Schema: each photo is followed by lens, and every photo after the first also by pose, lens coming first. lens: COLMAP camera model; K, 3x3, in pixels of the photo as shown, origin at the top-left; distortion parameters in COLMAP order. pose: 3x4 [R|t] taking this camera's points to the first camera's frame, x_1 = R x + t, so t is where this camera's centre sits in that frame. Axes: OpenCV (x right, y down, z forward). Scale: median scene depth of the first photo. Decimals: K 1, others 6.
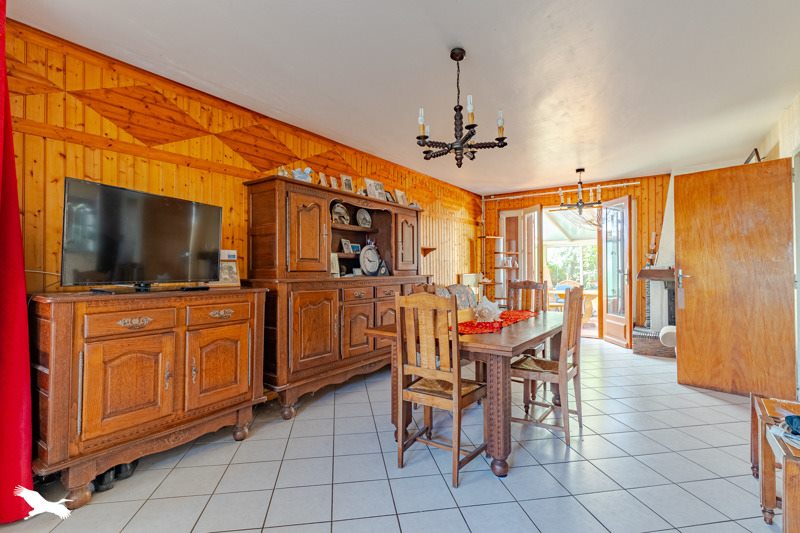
lens RADIAL K [[382.1, 0, 397.4], [0, 382.1, 262.8], [0, 0, 1]] dist [-0.001039, 0.000080]
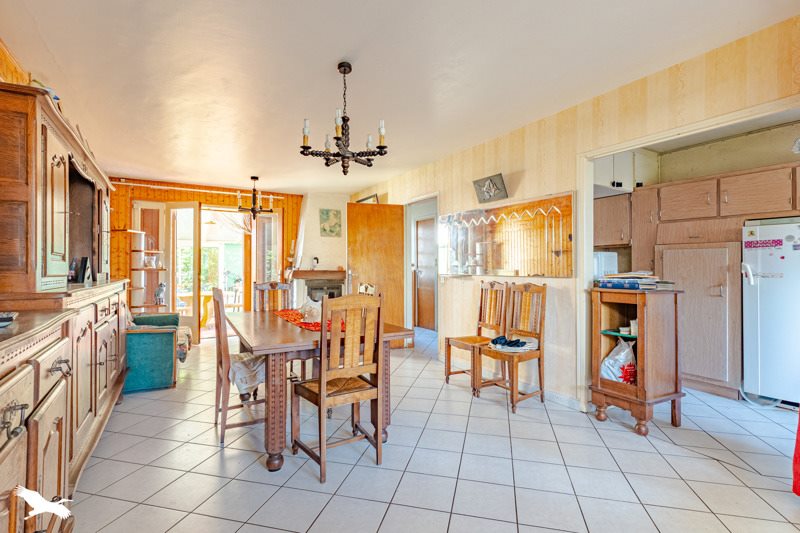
lens RADIAL K [[381.2, 0, 405.2], [0, 381.2, 262.4], [0, 0, 1]] dist [0.000122, 0.000161]
pose [[0.389537, 0.014037, 0.920904, -0.319196], [-0.009969, 0.999890, -0.011025, 0.001997], [-0.920957, -0.004886, 0.389633, 0.184241]]
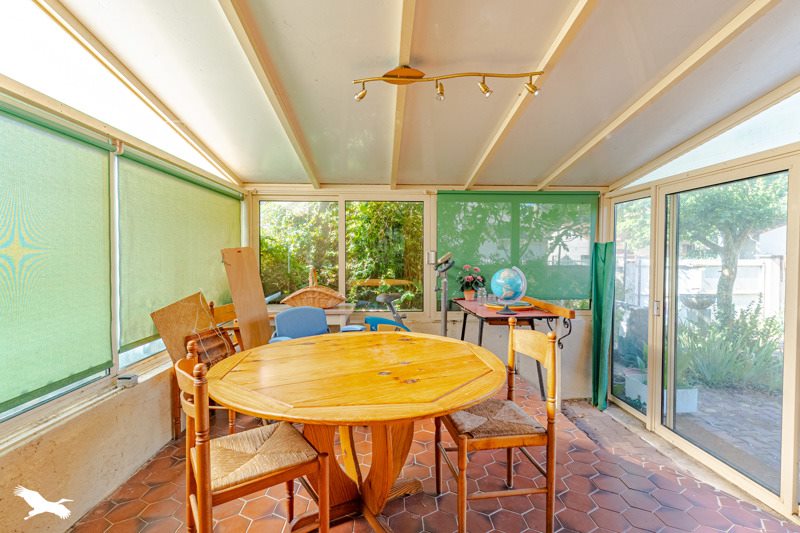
lens RADIAL K [[382.1, 0, 397.4], [0, 382.1, 262.8], [0, 0, 1]] dist [-0.001039, 0.000080]
pose [[0.787900, -0.004861, 0.615784, 0.489792], [-0.017881, 0.999367, 0.030767, 0.015762], [-0.615544, -0.035252, 0.787314, 1.137226]]
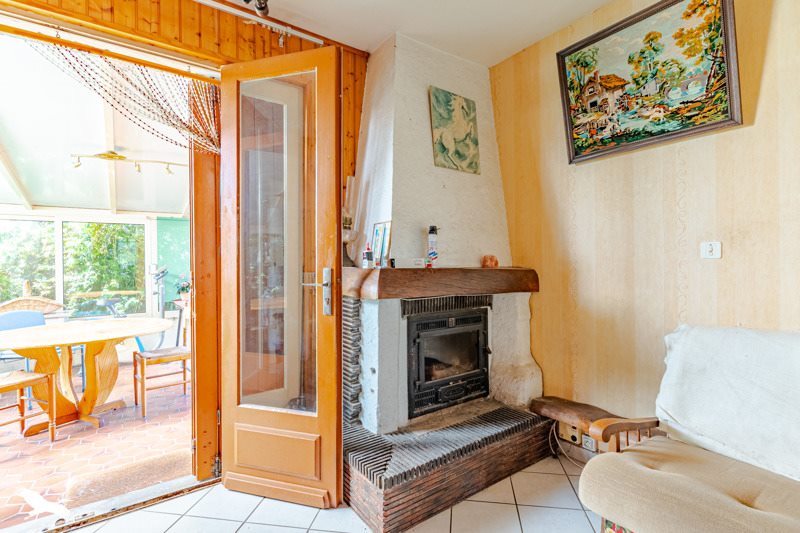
lens RADIAL K [[382.1, 0, 397.4], [0, 382.1, 262.8], [0, 0, 1]] dist [-0.001039, 0.000080]
pose [[0.314288, 0.005341, 0.949313, 0.298282], [-0.004576, 0.999981, -0.004111, 0.012664], [-0.949317, -0.003052, 0.314306, 0.817472]]
